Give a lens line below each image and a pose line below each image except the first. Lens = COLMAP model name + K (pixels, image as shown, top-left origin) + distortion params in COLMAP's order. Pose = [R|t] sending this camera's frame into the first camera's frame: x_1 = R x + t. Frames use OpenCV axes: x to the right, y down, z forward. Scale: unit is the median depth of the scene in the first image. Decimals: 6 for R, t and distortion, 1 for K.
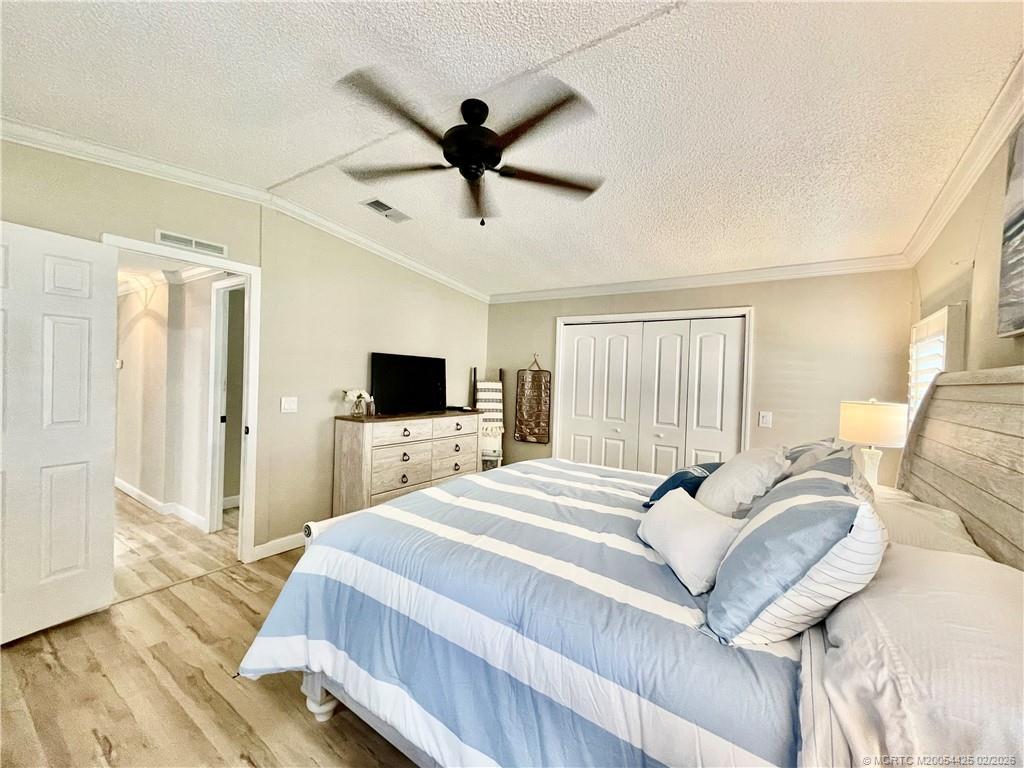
lens RADIAL K [[417.3, 0, 509.2], [0, 417.3, 385.1], [0, 0, 1]] dist [-0.000734, 0.000233]
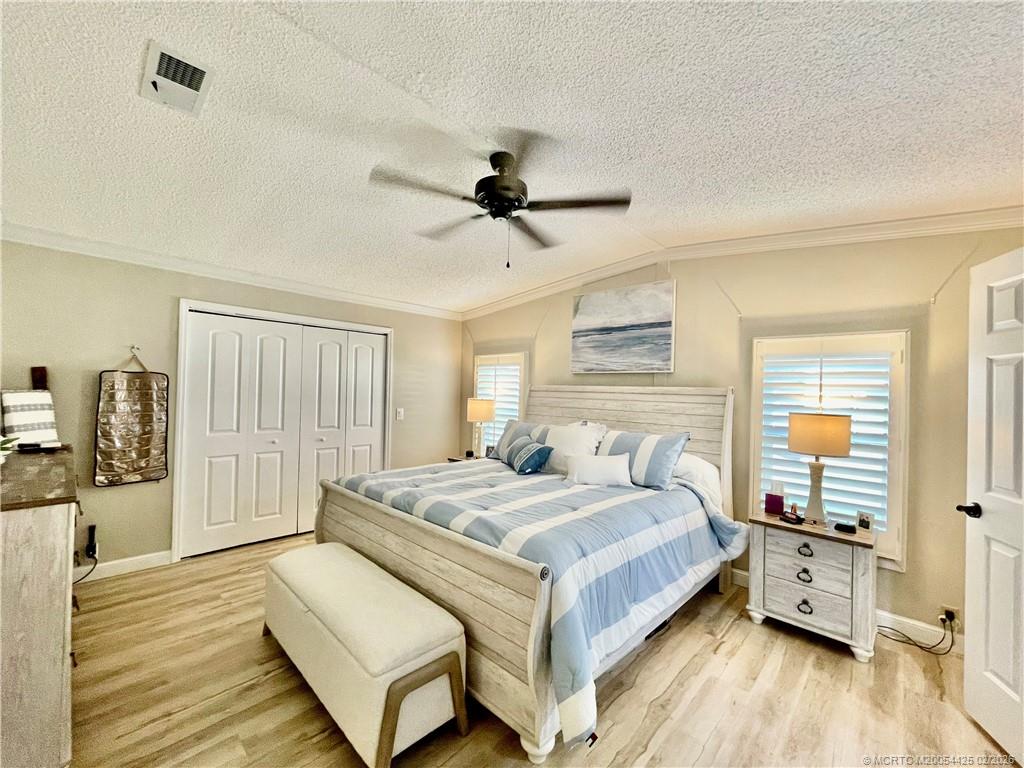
lens RADIAL K [[417.3, 0, 509.1], [0, 417.3, 384.6], [0, 0, 1]] dist [-0.000734, 0.000233]
pose [[0.167072, -0.019775, 0.985746, -0.486164], [-0.003588, 0.999780, 0.020665, -0.031360], [-0.985938, -0.006990, 0.166965, 0.319926]]
